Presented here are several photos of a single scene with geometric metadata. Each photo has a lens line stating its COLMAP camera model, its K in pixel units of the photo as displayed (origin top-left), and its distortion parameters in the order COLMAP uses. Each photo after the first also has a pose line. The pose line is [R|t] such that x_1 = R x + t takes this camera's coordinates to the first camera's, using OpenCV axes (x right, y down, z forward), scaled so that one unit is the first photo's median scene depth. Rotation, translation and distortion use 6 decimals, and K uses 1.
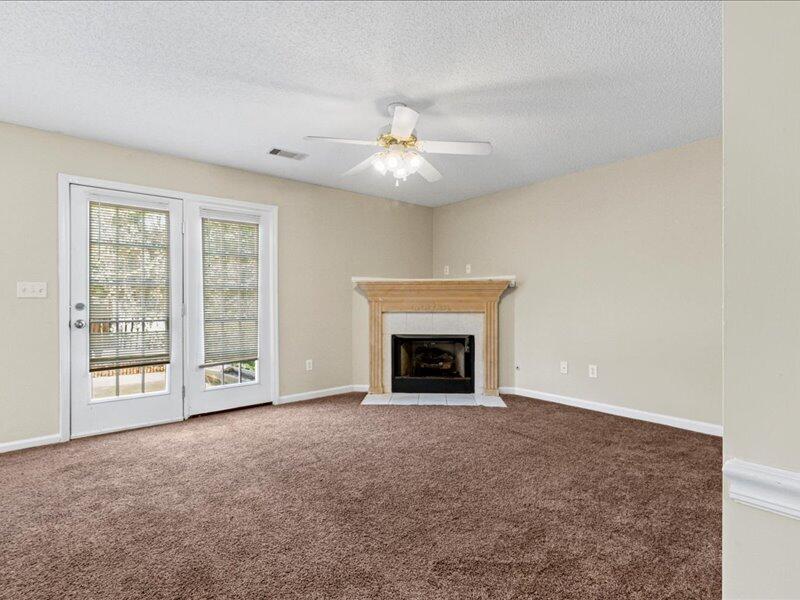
lens RADIAL K [[412.7, 0, 401.2], [0, 412.7, 297.9], [0, 0, 1]] dist [-0.004573, 0.000315]
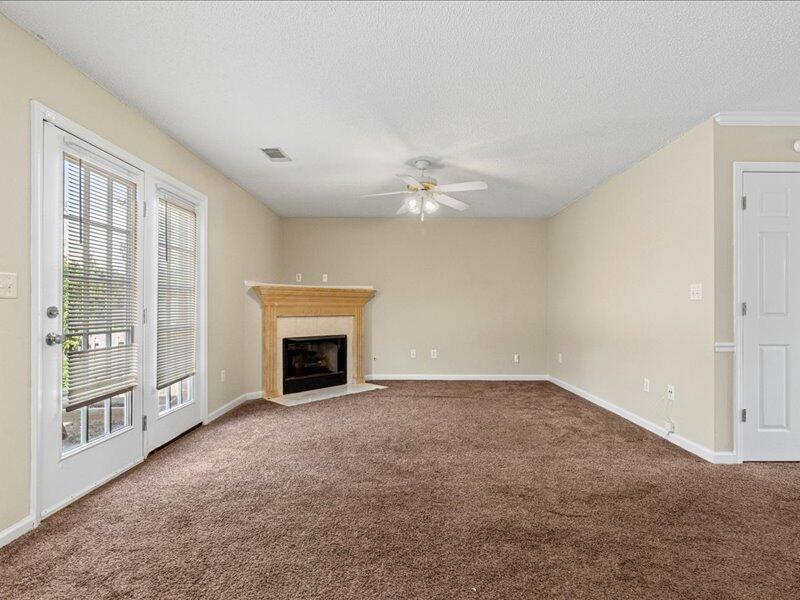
lens RADIAL K [[412.7, 0, 403.6], [0, 412.7, 303.9], [0, 0, 1]] dist [-0.004573, 0.000315]
pose [[0.649273, 0.007040, 0.760523, -0.618671], [-0.006422, 0.999972, -0.003774, 0.004614], [-0.760528, -0.002434, 0.649300, 0.107026]]
